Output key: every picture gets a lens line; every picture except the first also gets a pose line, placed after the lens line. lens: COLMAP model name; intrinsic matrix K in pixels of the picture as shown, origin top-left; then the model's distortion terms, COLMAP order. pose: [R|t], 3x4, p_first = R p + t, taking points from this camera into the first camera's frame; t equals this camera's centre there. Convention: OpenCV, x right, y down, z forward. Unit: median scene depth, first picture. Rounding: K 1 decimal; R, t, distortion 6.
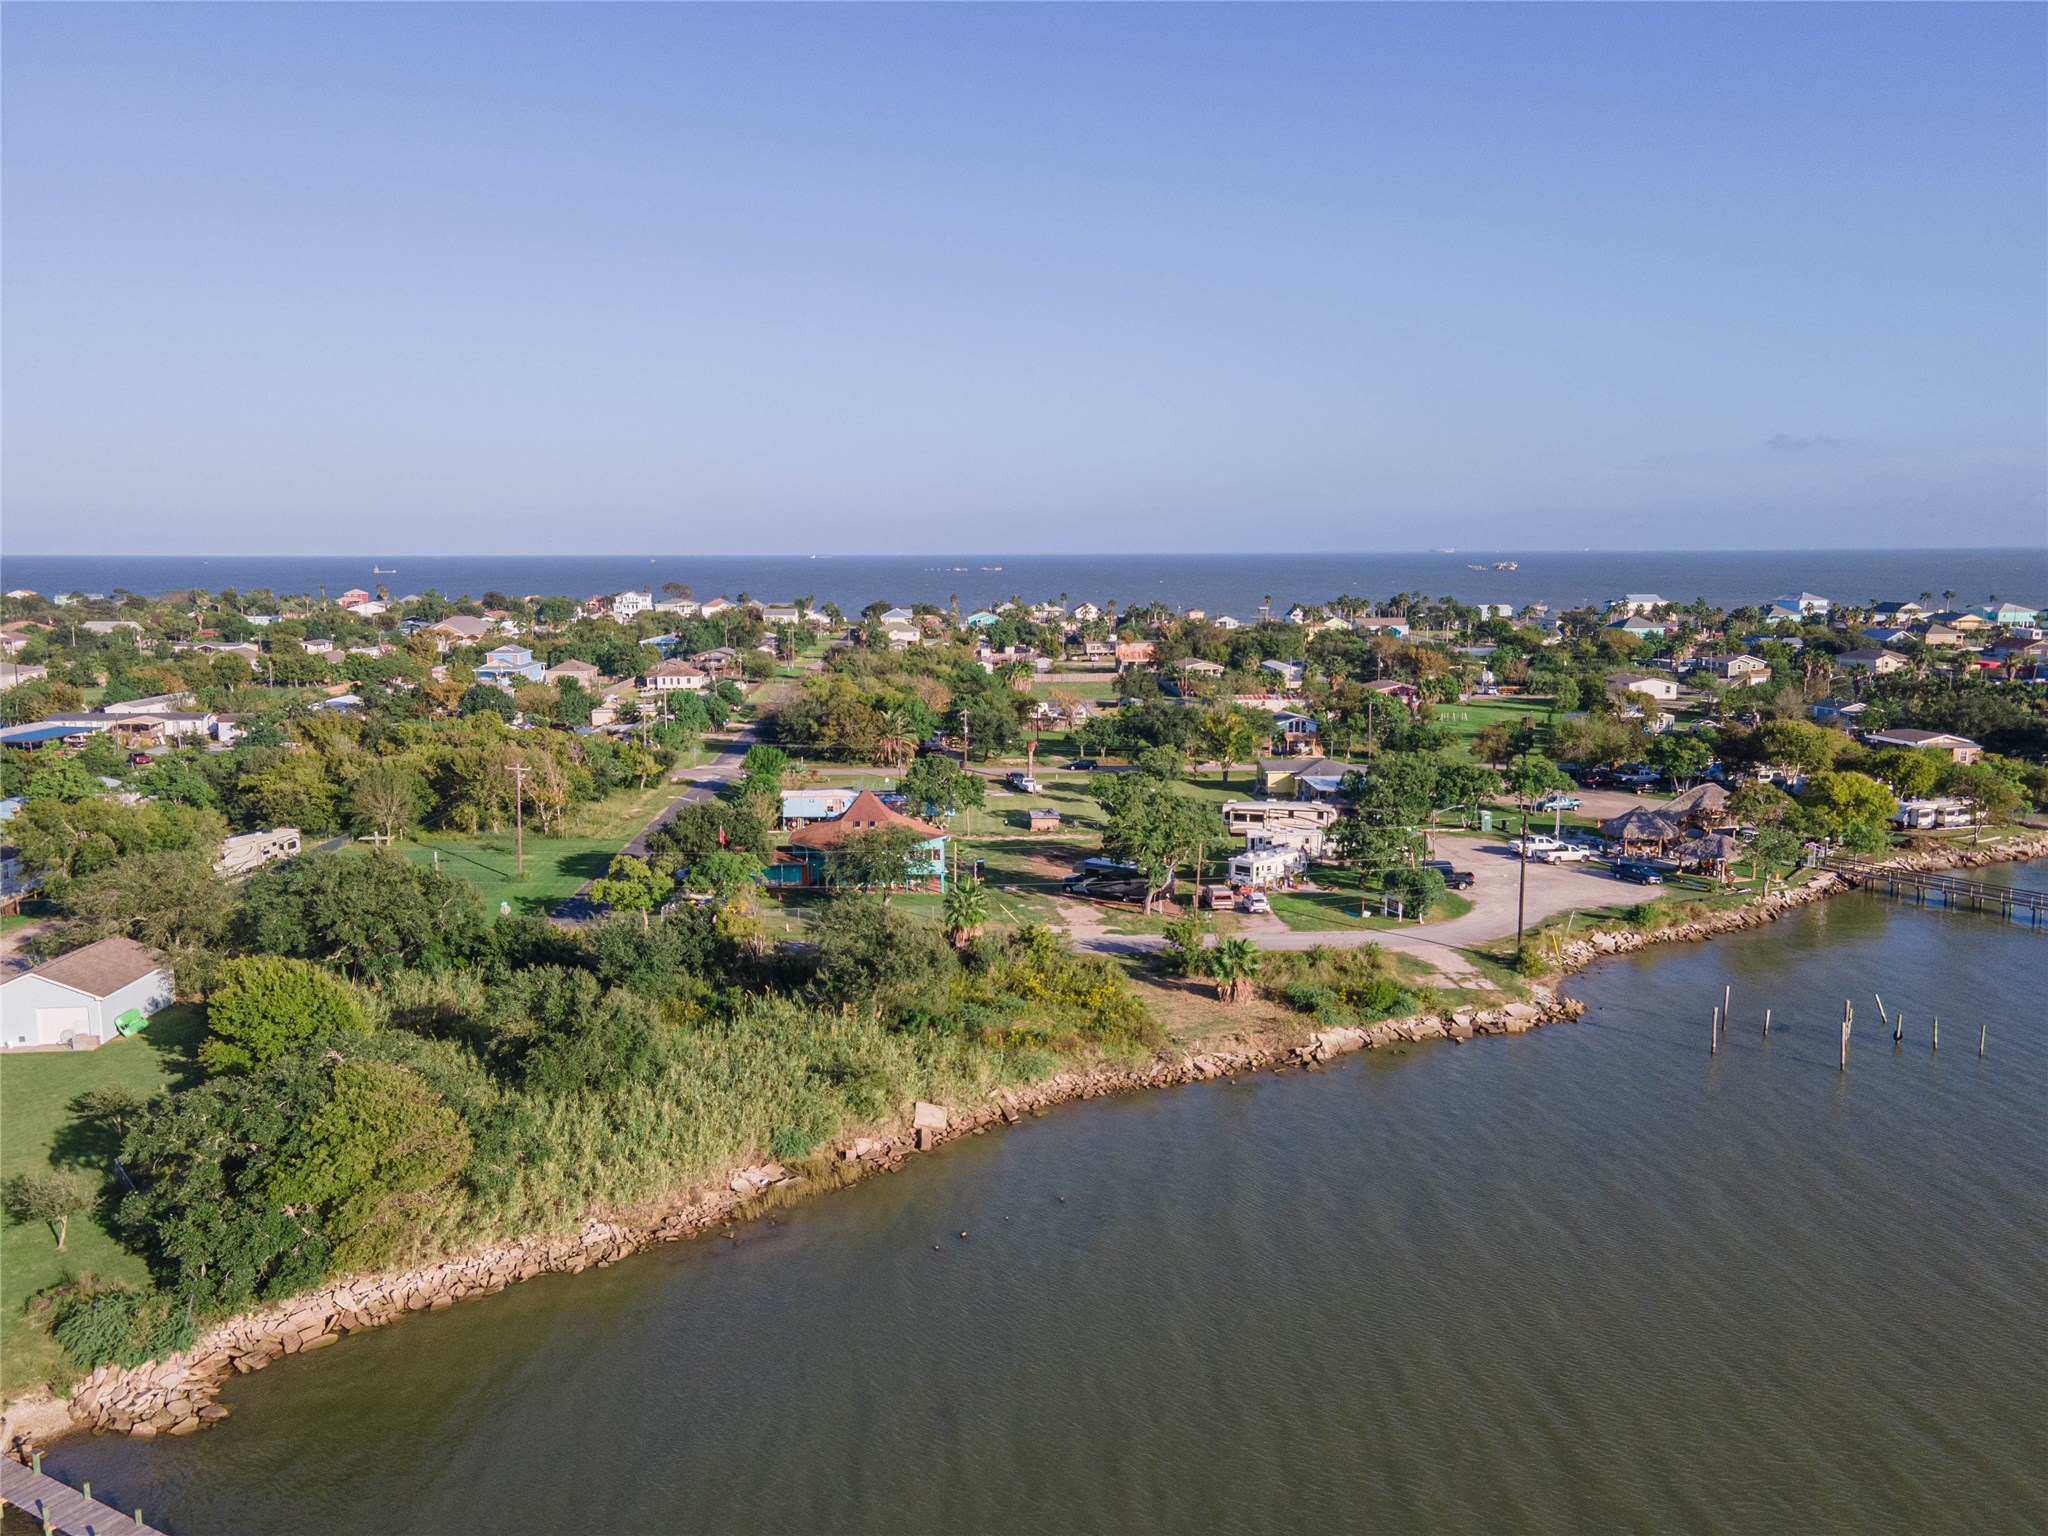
lens RADIAL K [[1530.4, 0, 1018.5], [0, 1530.4, 737.2], [0, 0, 1]] dist [0.014391, 0.060141]
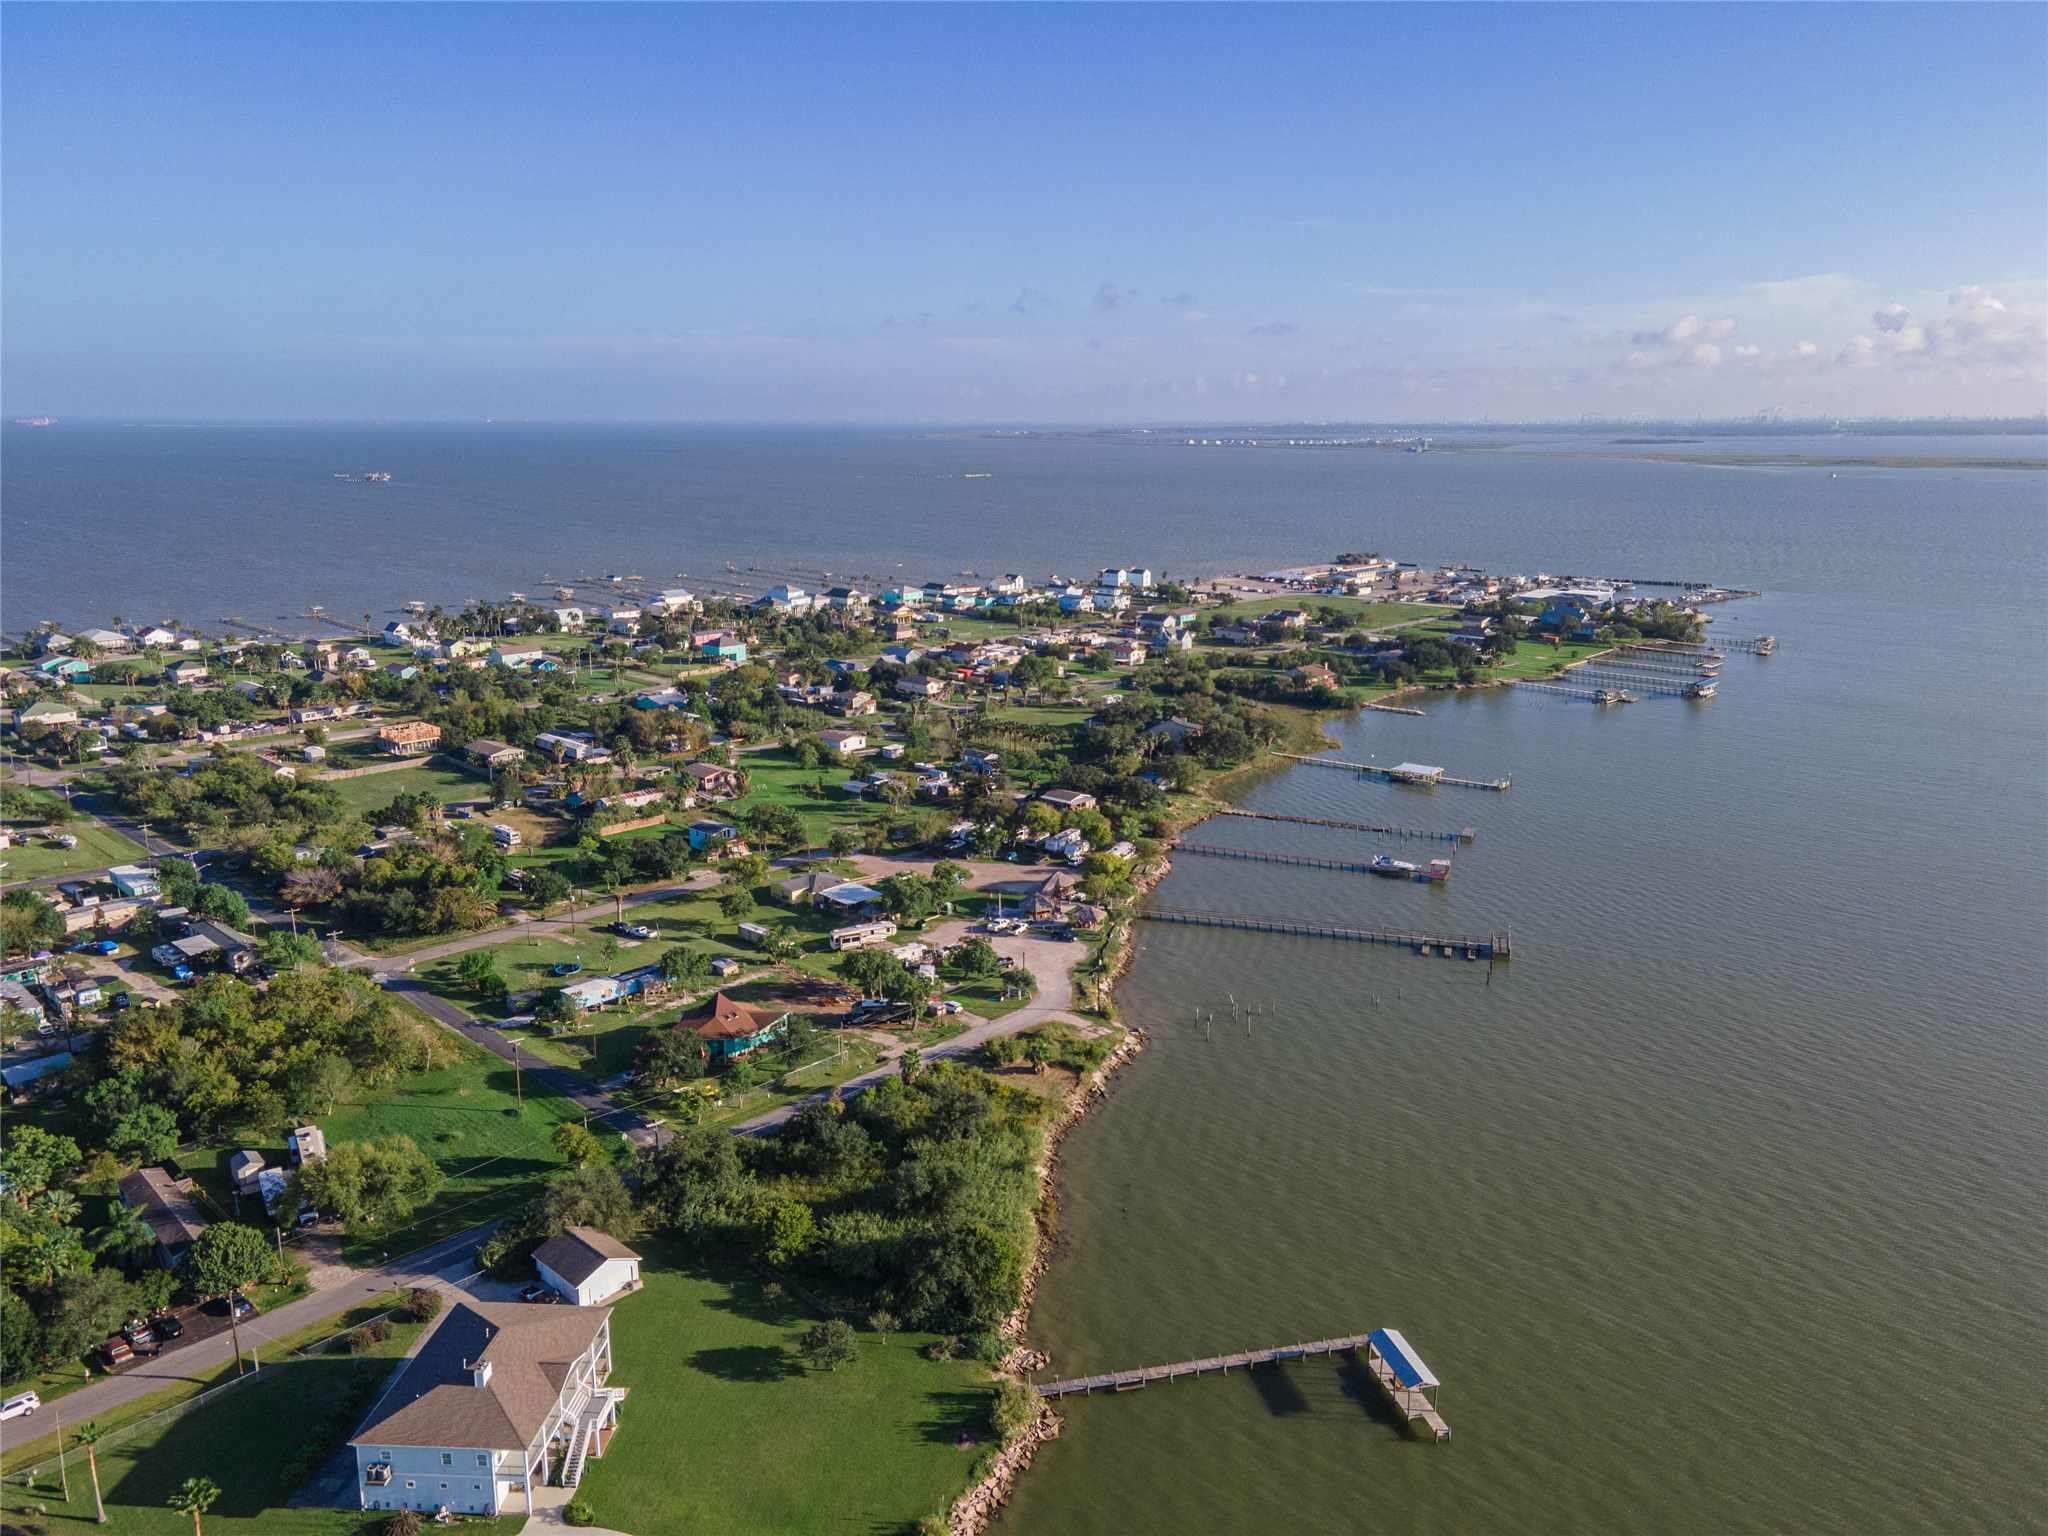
lens RADIAL K [[1511.7, 0, 1015.0], [0, 1511.7, 742.3], [0, 0, 1]] dist [0.038329, 0.004824]
pose [[0.729179, -0.140964, 0.669647, -0.854292], [0.075025, 0.989123, 0.126520, -0.382673], [-0.680198, -0.042016, 0.731823, -0.348730]]
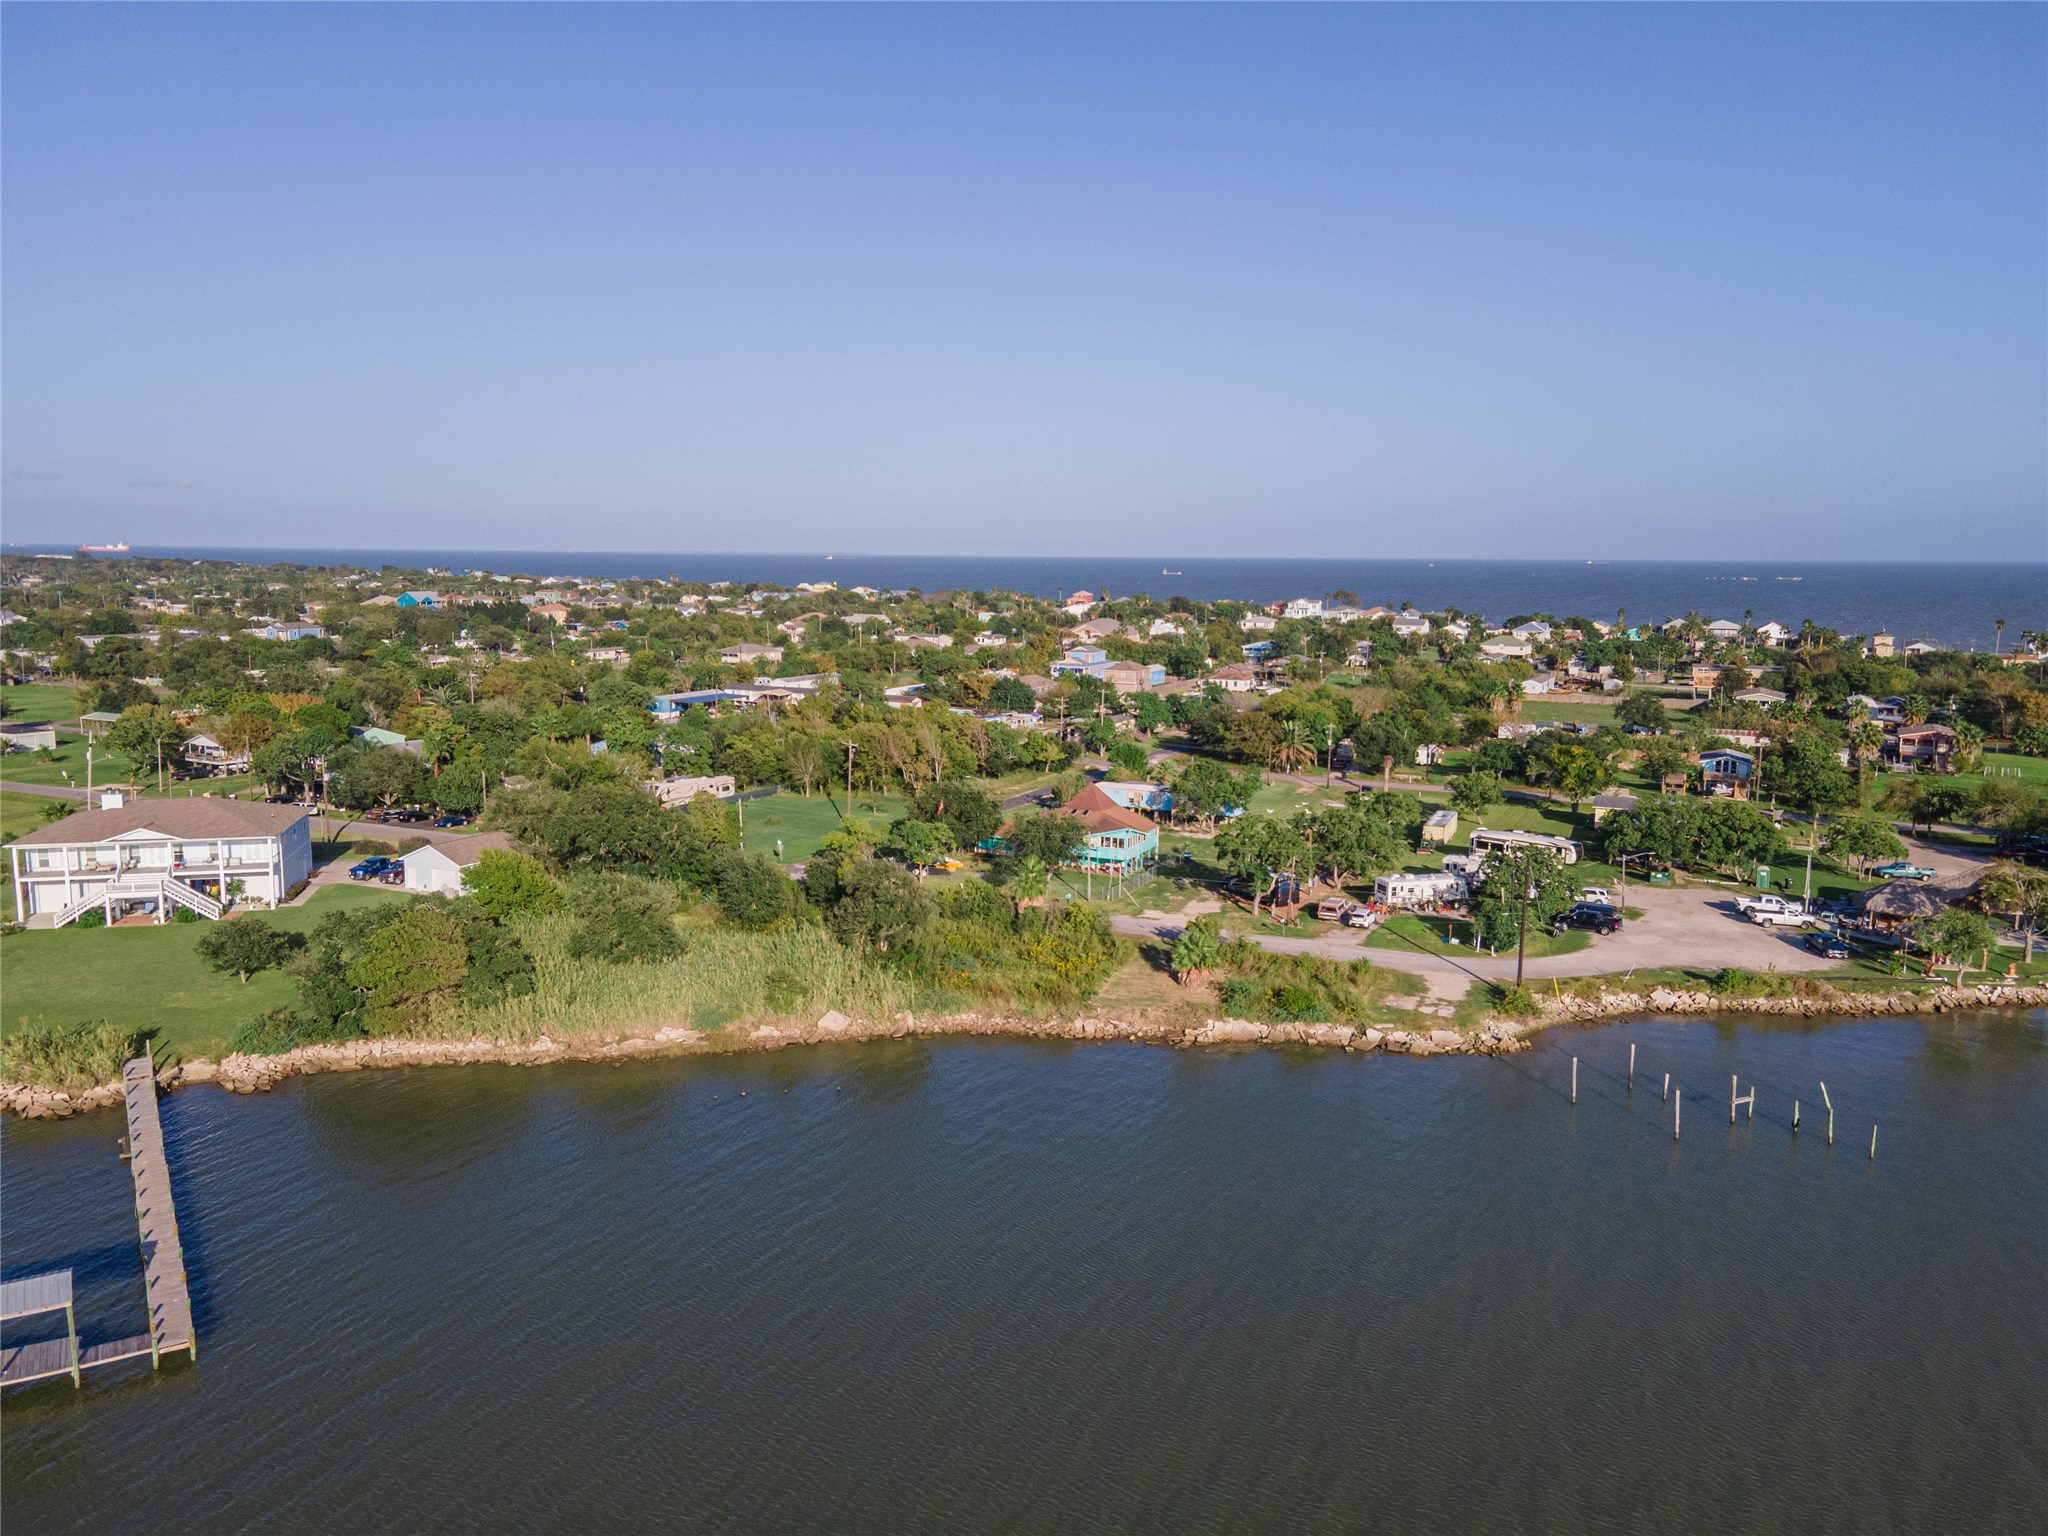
lens RADIAL K [[1494.2, 0, 1028.3], [0, 1494.2, 773.0], [0, 0, 1]] dist [0.021308, 0.052552]
pose [[0.873045, 0.082134, -0.480672, 0.383872], [-0.070615, 0.996617, 0.042037, -0.017195], [0.482499, -0.002758, 0.875892, -0.023059]]
